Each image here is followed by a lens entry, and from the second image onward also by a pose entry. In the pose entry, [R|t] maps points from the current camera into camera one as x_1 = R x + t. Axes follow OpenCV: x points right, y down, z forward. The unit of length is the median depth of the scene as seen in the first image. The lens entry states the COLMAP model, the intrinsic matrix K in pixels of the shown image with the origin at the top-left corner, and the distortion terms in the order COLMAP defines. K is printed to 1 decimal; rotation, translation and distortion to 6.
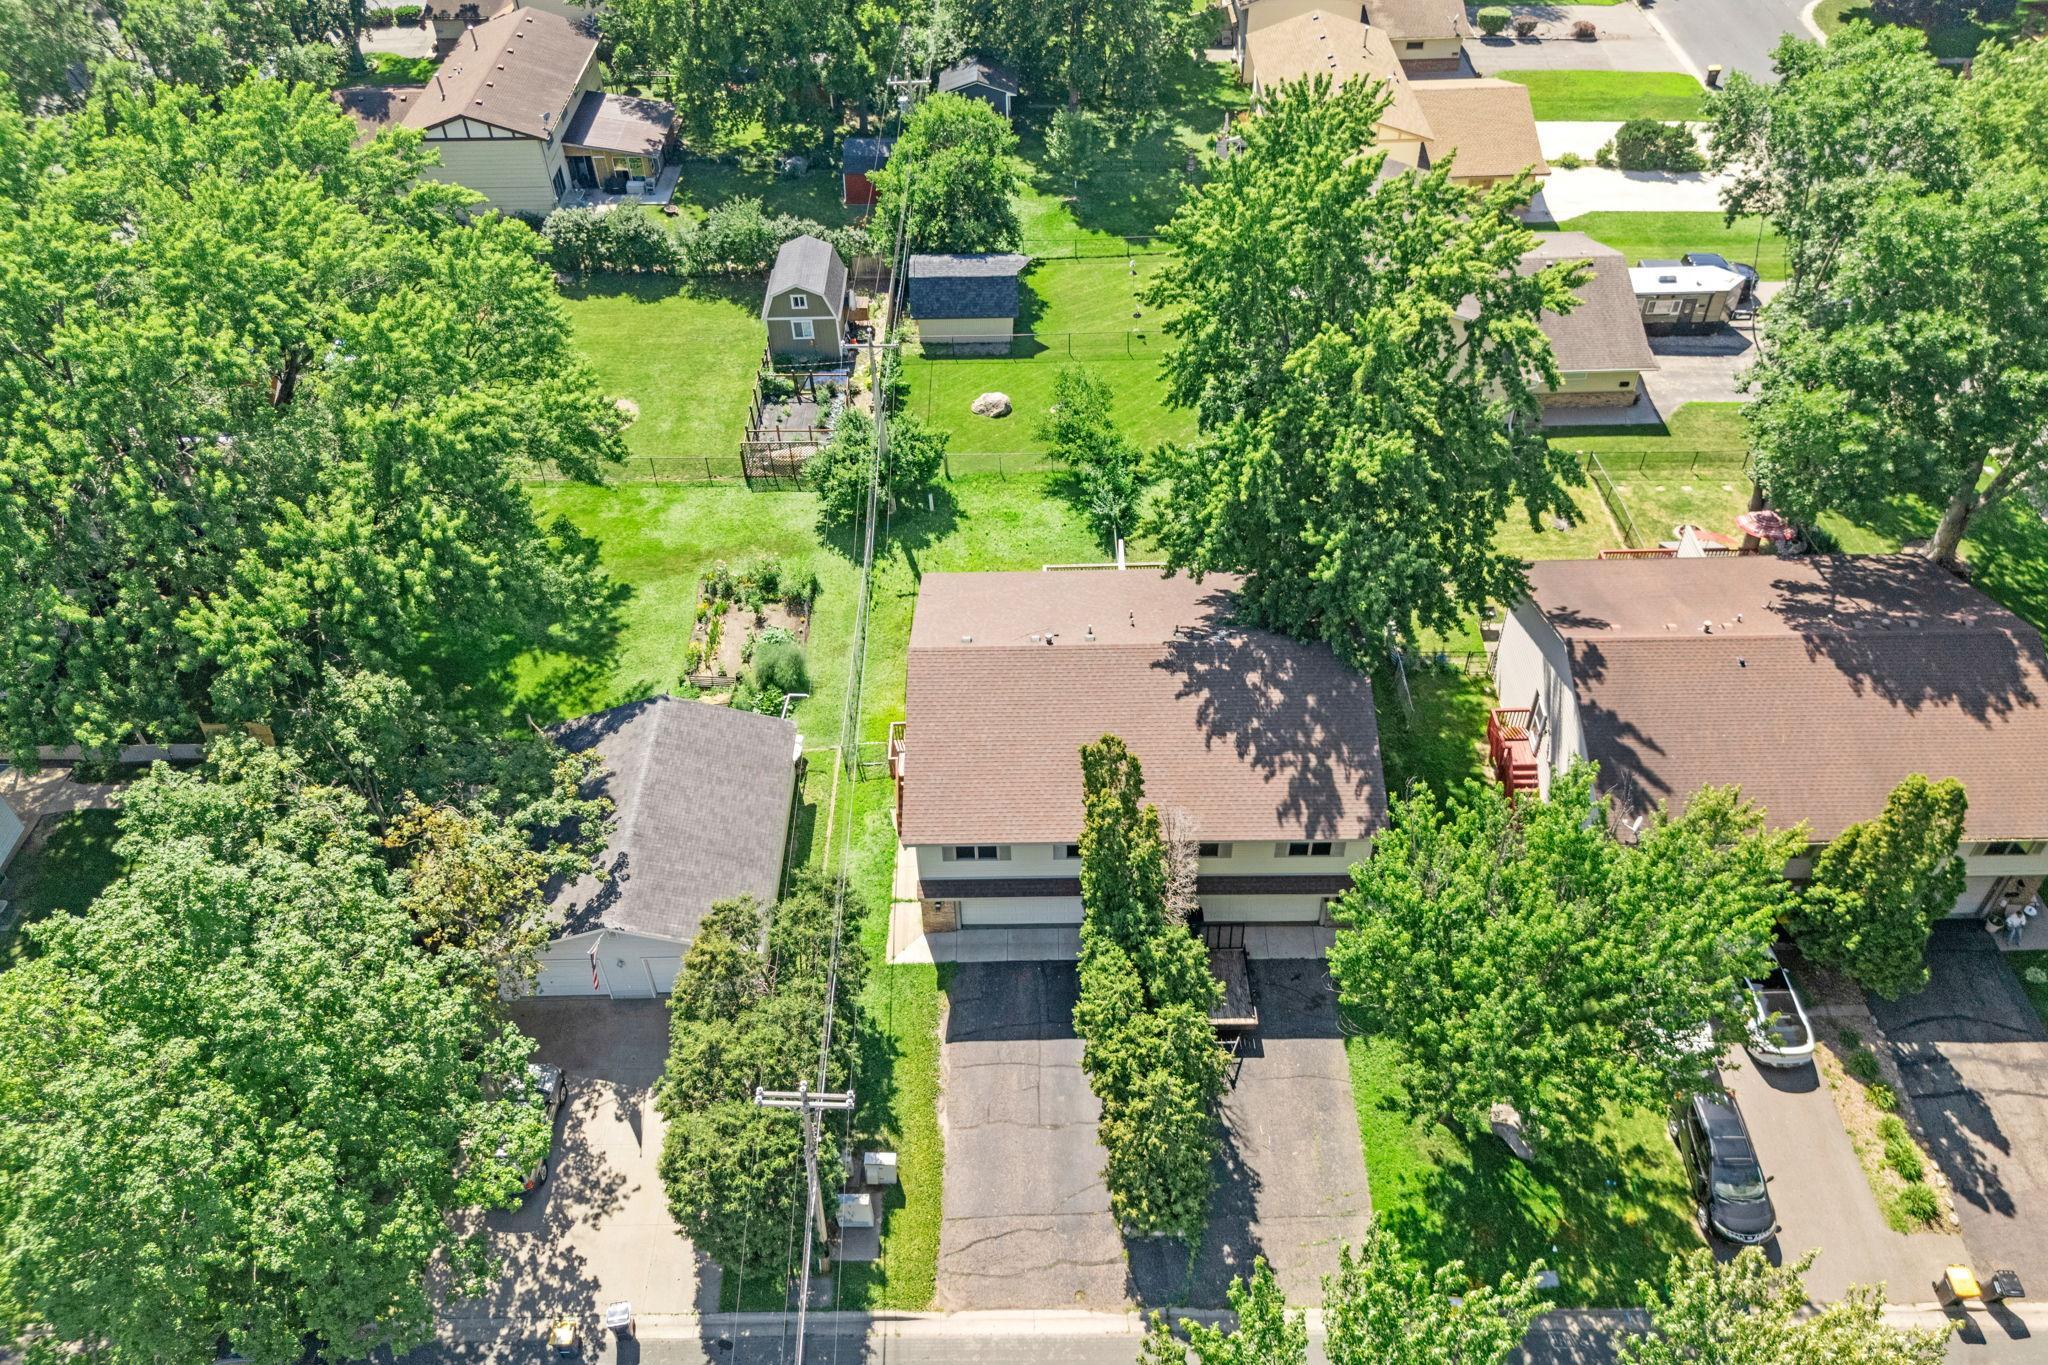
lens RADIAL K [[1581.3, 0, 1006.4], [0, 1581.3, 613.1], [0, 0, 1]] dist [0.031777, -0.046092]
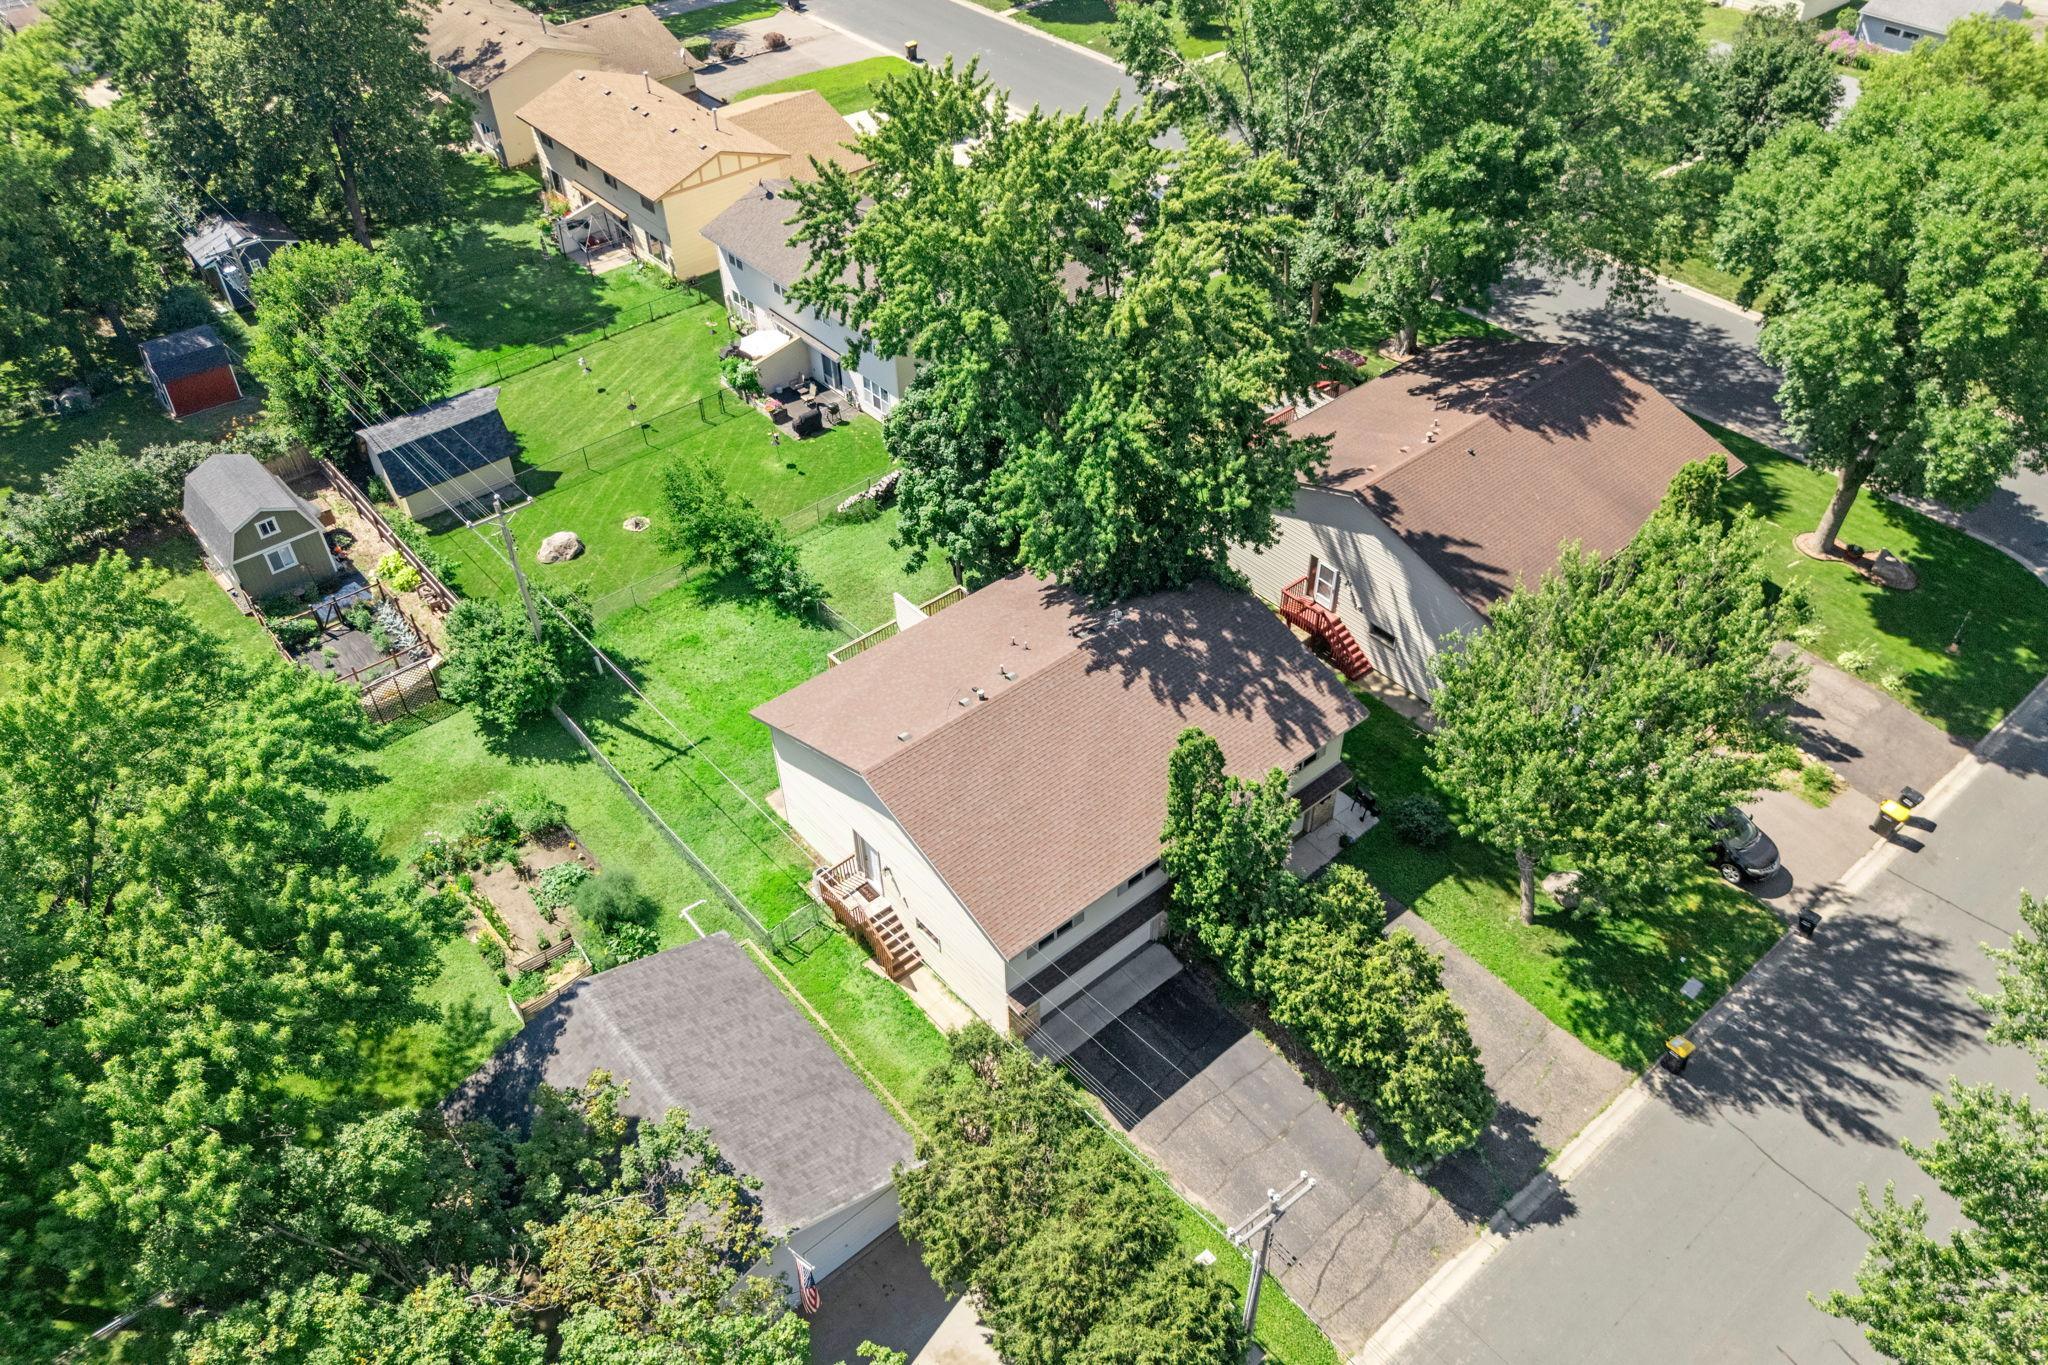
lens RADIAL K [[1581.3, 0, 1006.4], [0, 1581.3, 613.1], [0, 0, 1]] dist [0.031777, -0.046092]
pose [[0.761598, -0.398773, 0.510832, -0.323426], [0.421514, 0.903554, 0.076912, -0.071710], [-0.492235, 0.156746, 0.856233, 0.152798]]
